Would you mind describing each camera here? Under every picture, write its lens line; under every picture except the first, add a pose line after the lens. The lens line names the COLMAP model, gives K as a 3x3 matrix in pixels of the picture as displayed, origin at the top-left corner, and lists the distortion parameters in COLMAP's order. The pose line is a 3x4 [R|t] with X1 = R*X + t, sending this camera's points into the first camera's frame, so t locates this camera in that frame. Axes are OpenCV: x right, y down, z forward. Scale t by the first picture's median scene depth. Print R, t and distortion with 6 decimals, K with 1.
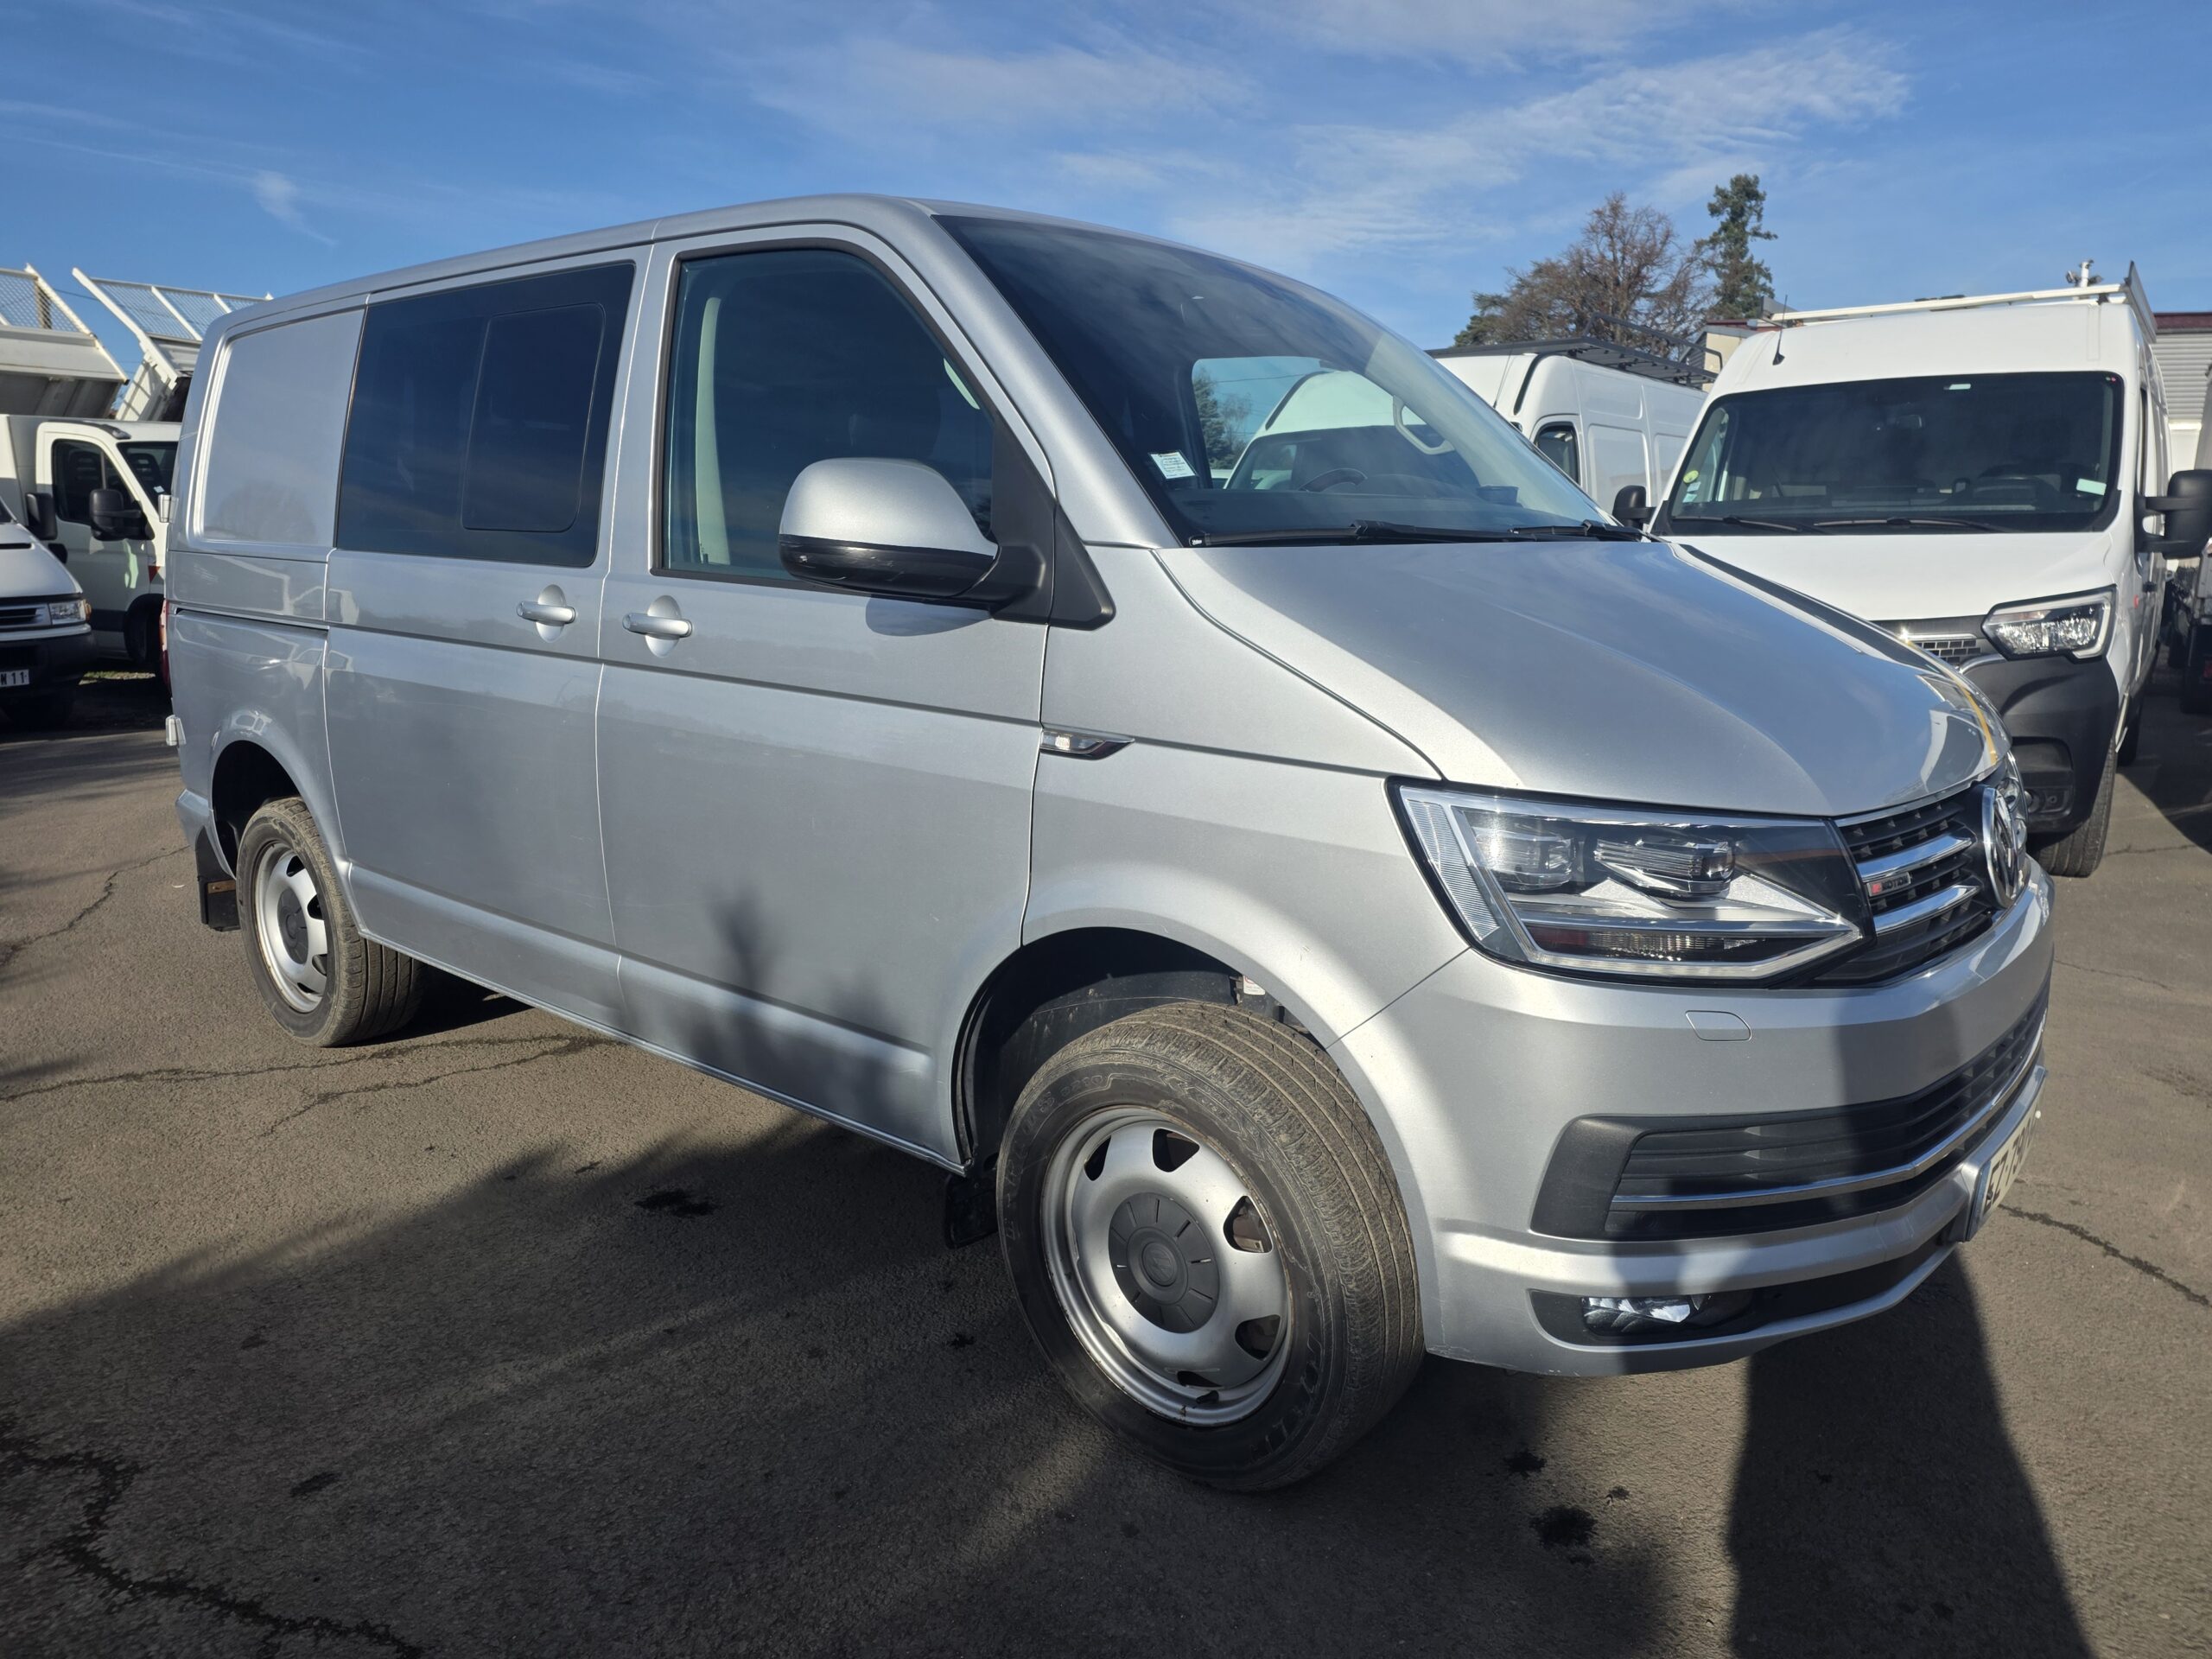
lens RADIAL K [[1512.2, 0, 1118.4], [0, 1512.2, 824.3], [0, 0, 1]] dist [0.094929, -0.055833]
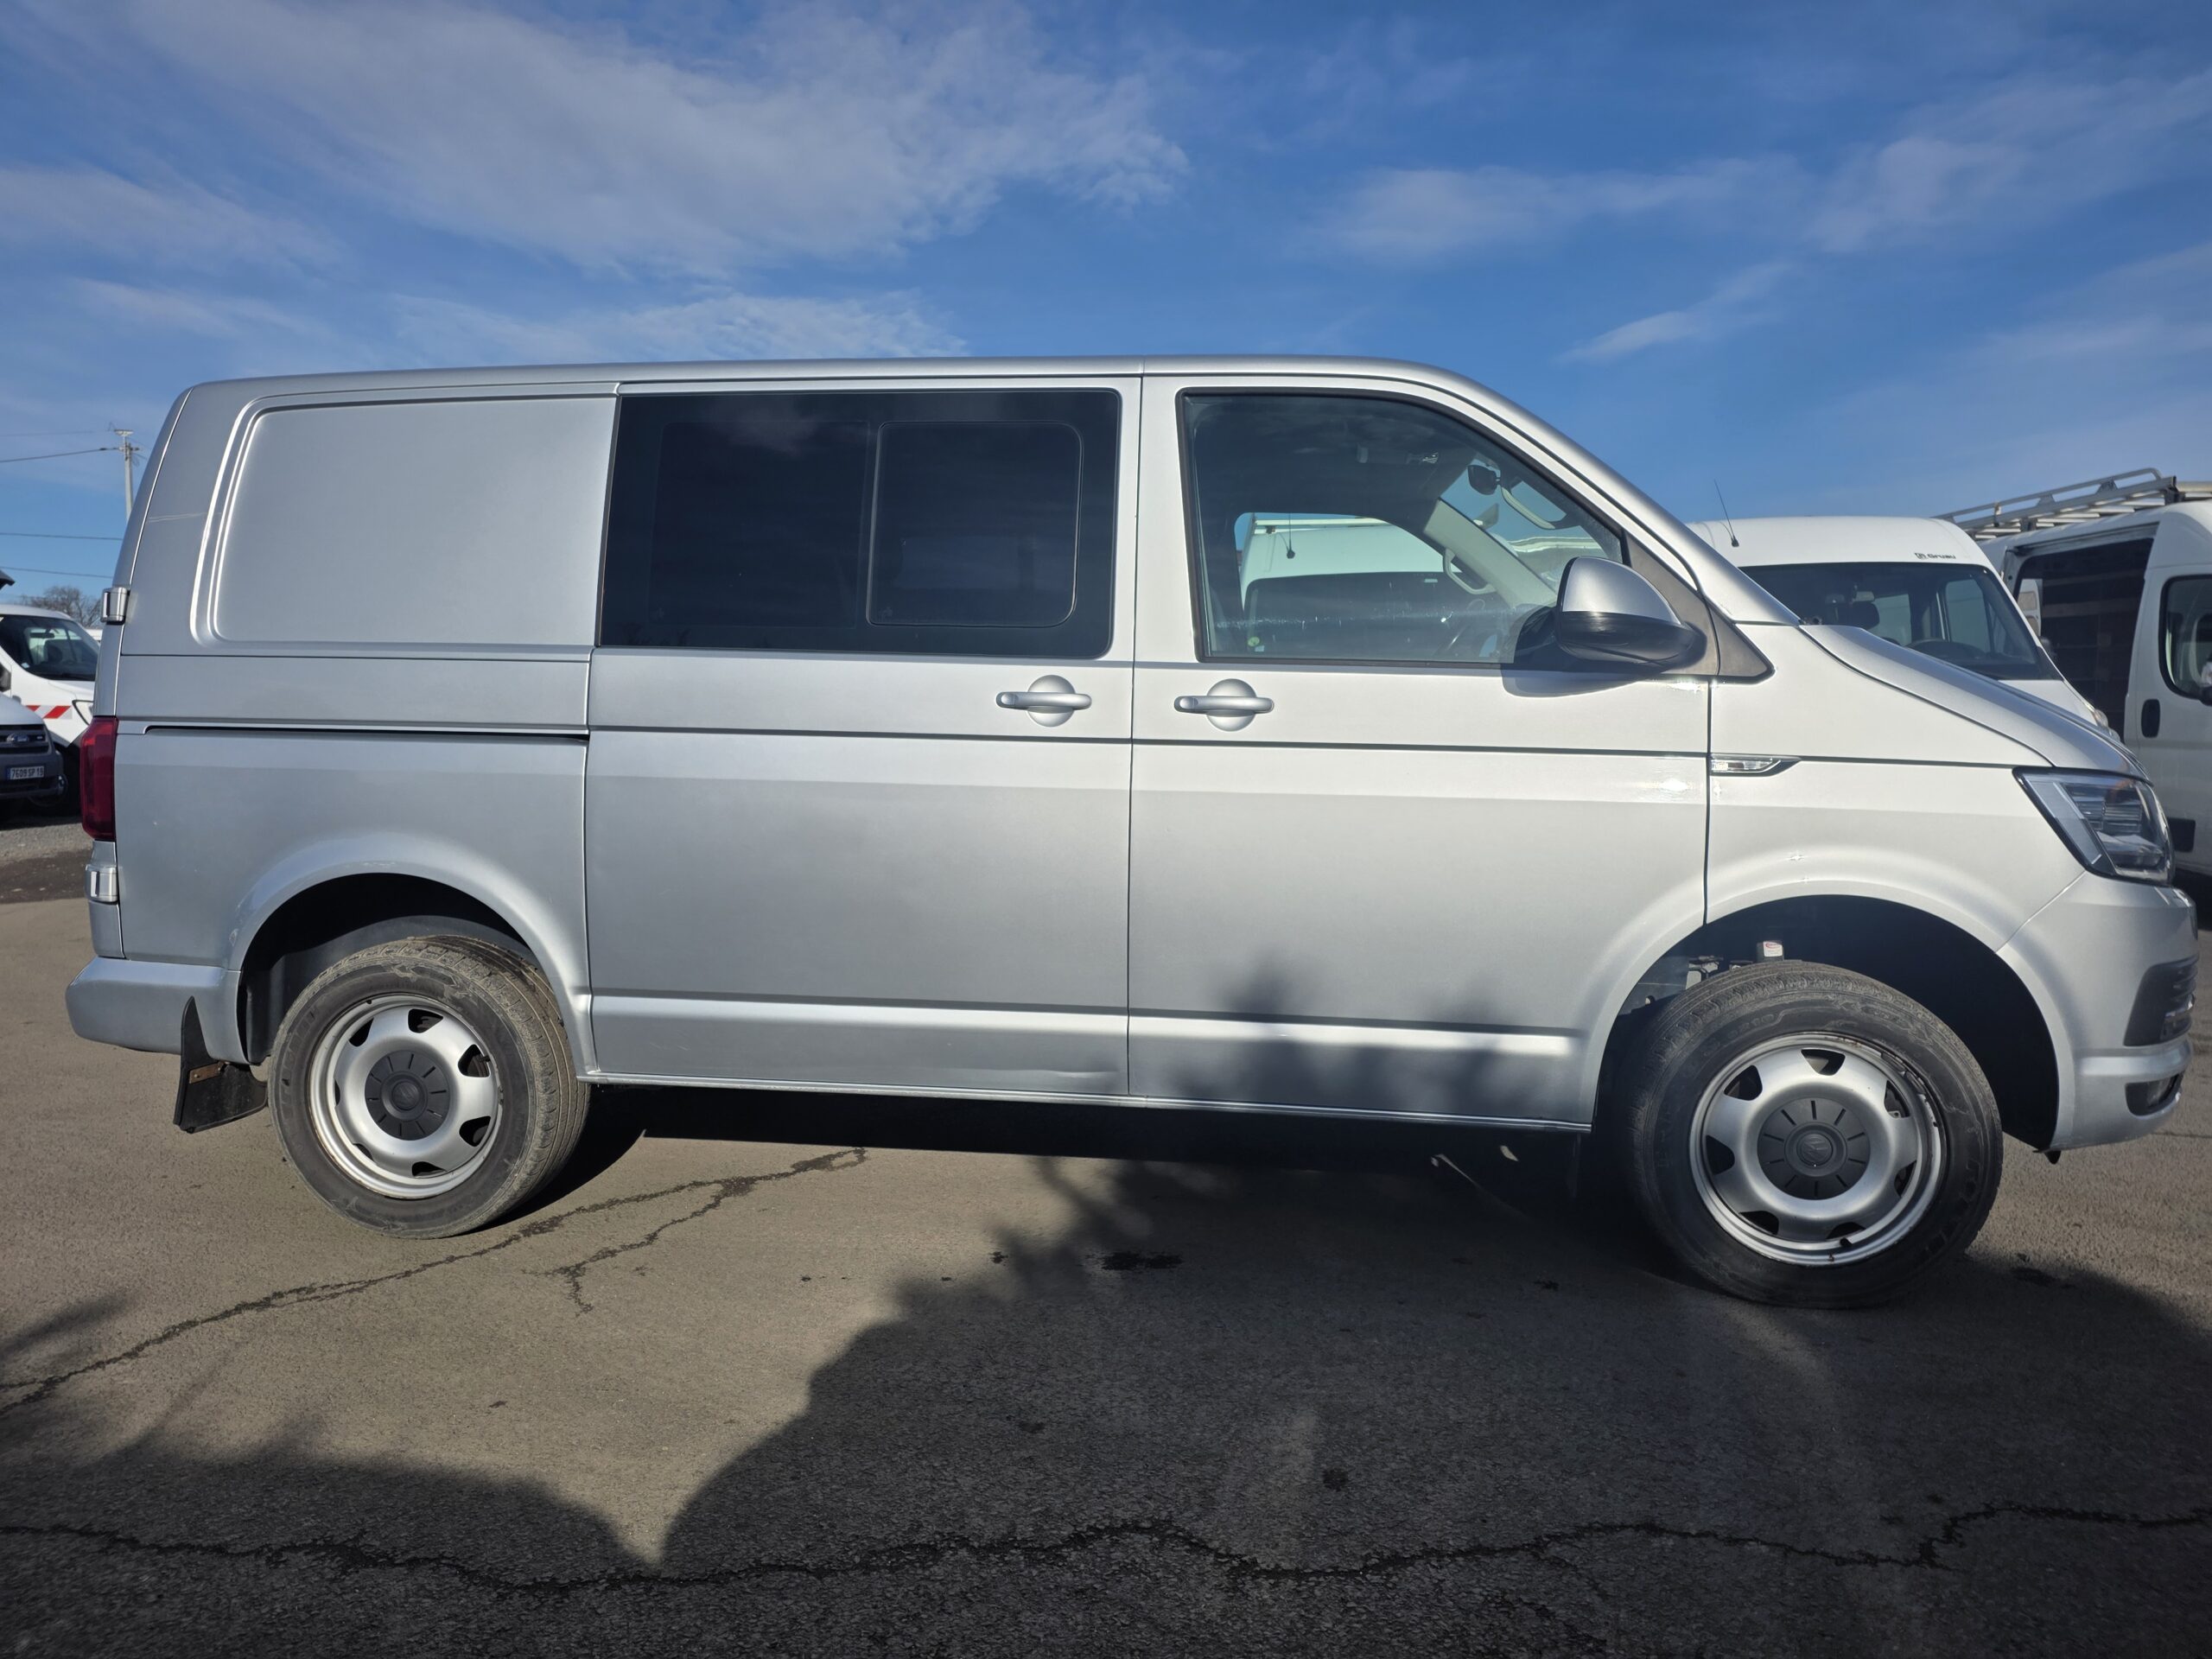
lens RADIAL K [[1512.4, 0, 1095.2], [0, 1512.4, 843.8], [0, 0, 1]] dist [0.030138, -0.001869]
pose [[0.844642, -0.047183, 0.533248, -1.067518], [0.101960, 0.992053, -0.073722, 0.047782], [-0.525532, 0.116638, 0.842740, 0.144905]]
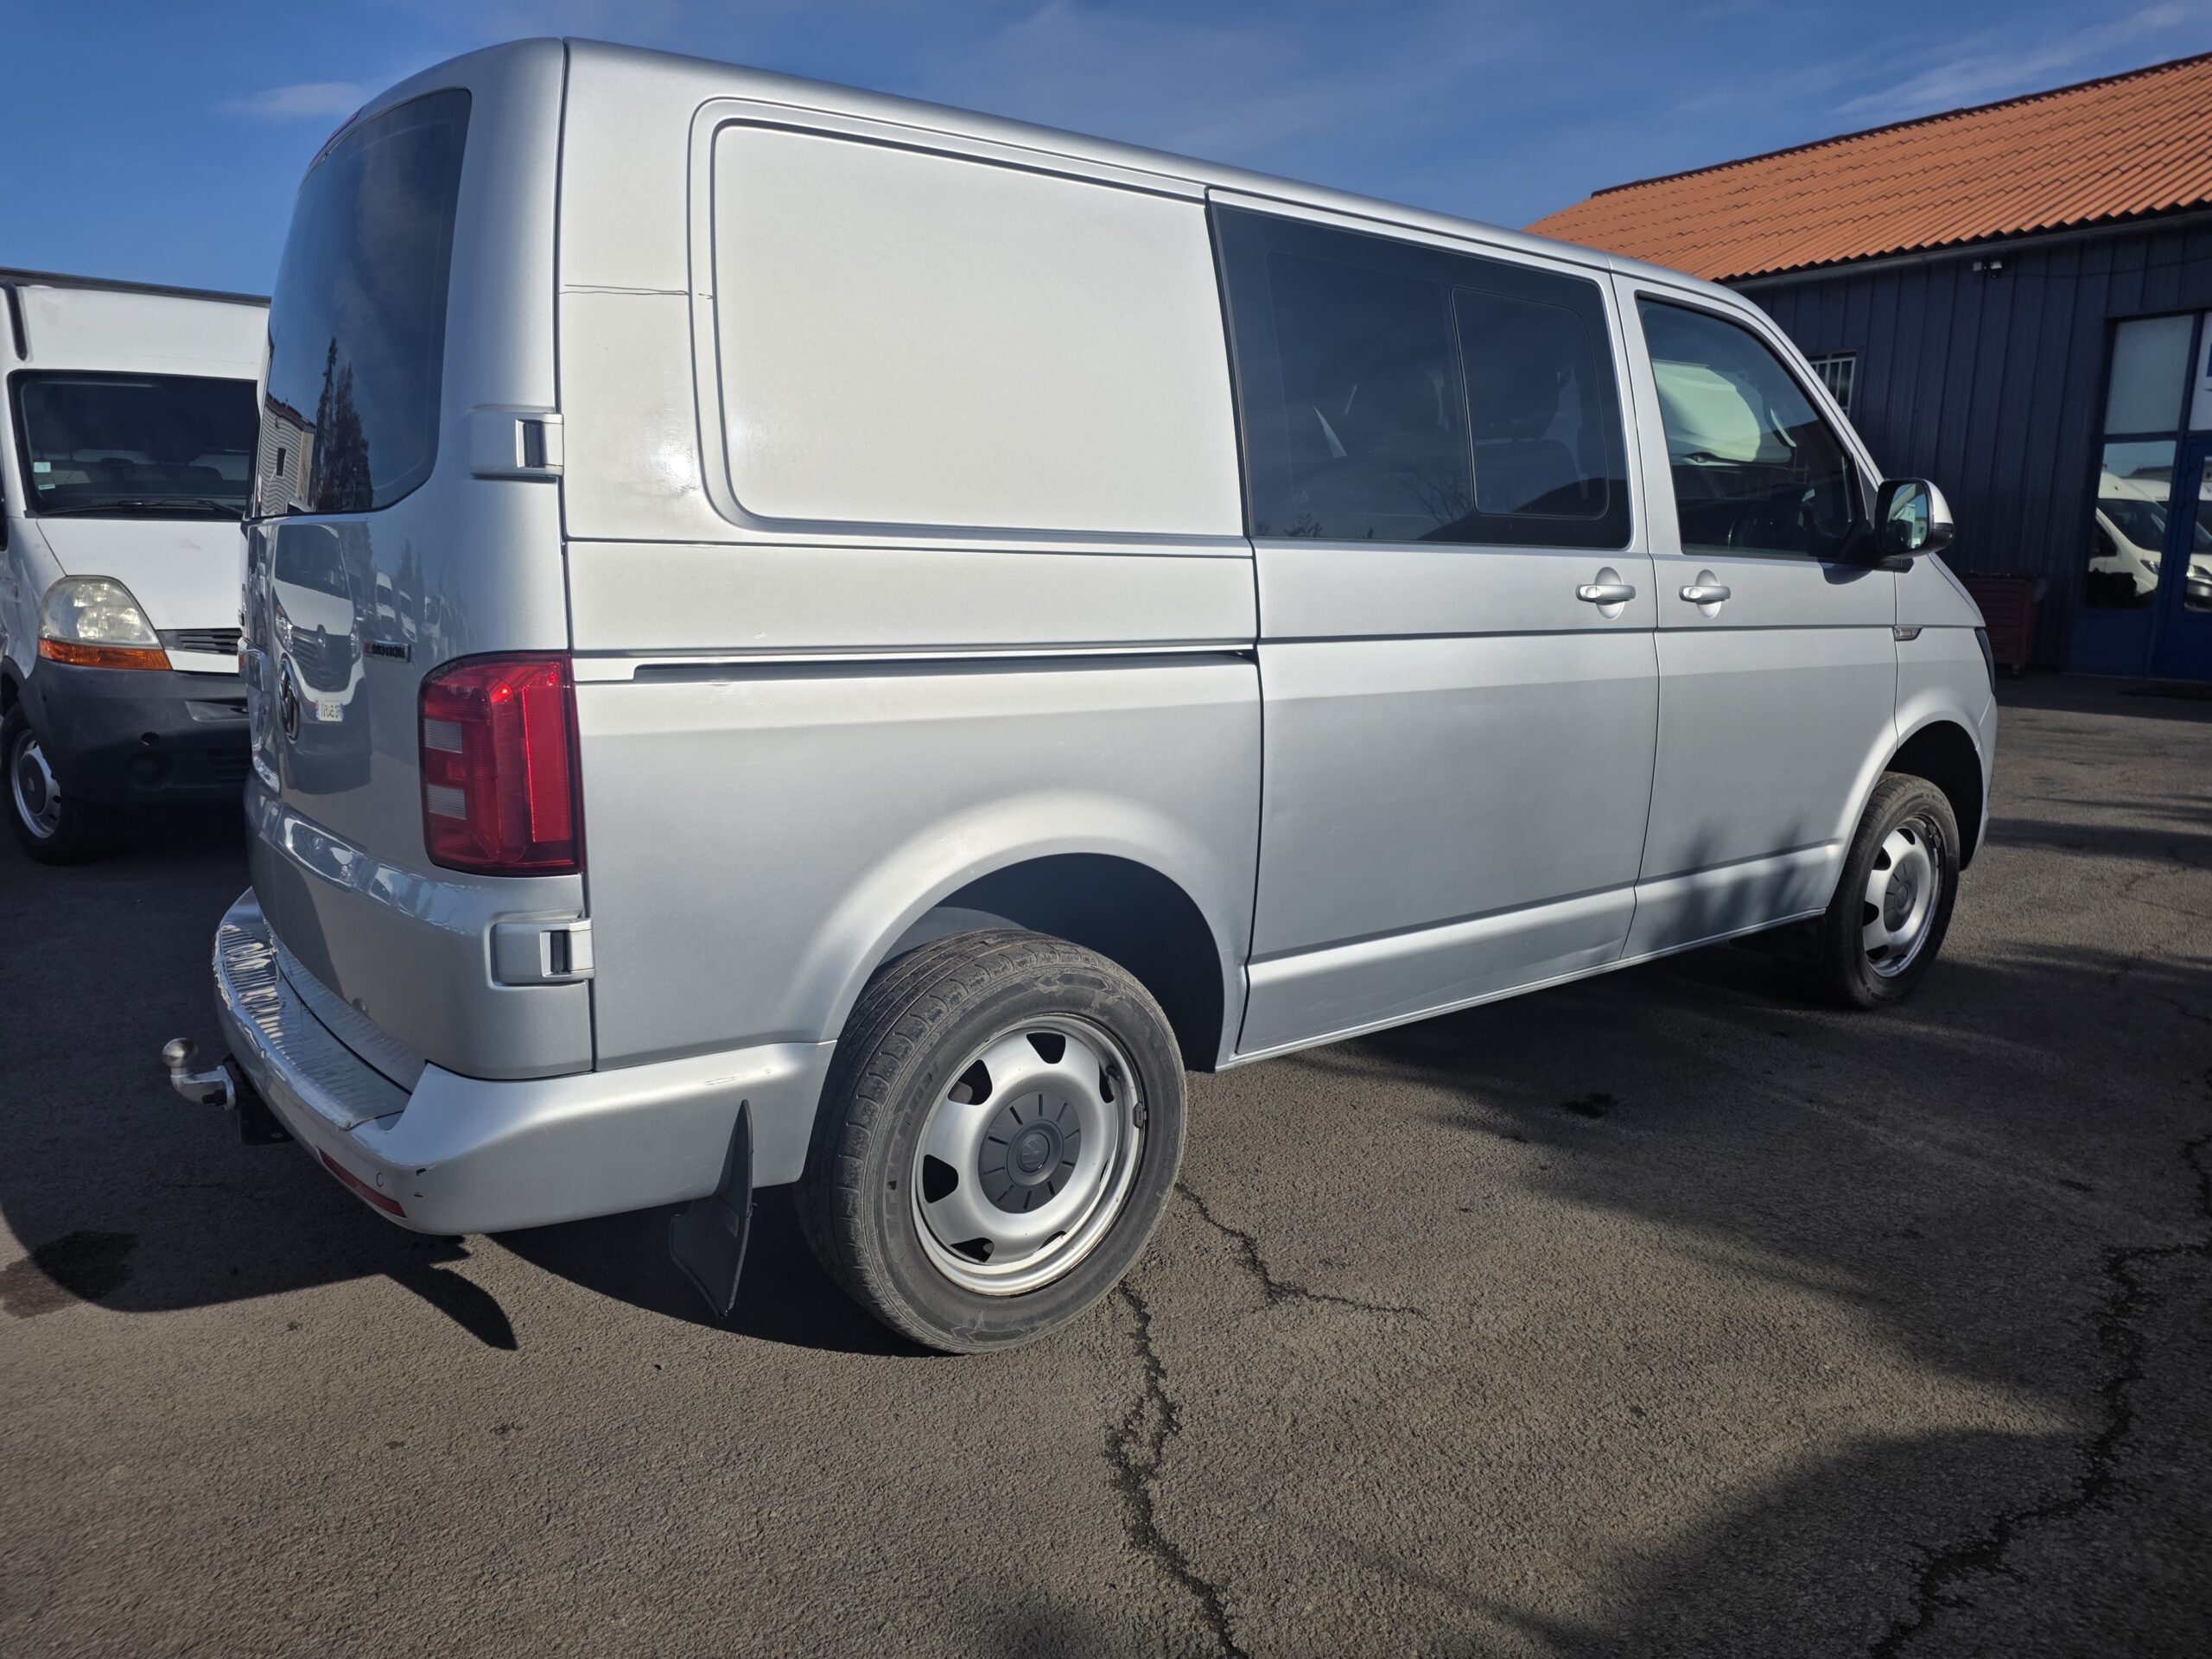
lens RADIAL K [[1491.1, 0, 1106.0], [0, 1491.1, 829.5], [0, 0, 1]] dist [0.158369, -0.152043]
pose [[0.183809, -0.177294, 0.966841, -1.778152], [0.186840, 0.971969, 0.142714, -0.229350], [-0.965042, 0.154412, 0.211782, 1.349544]]
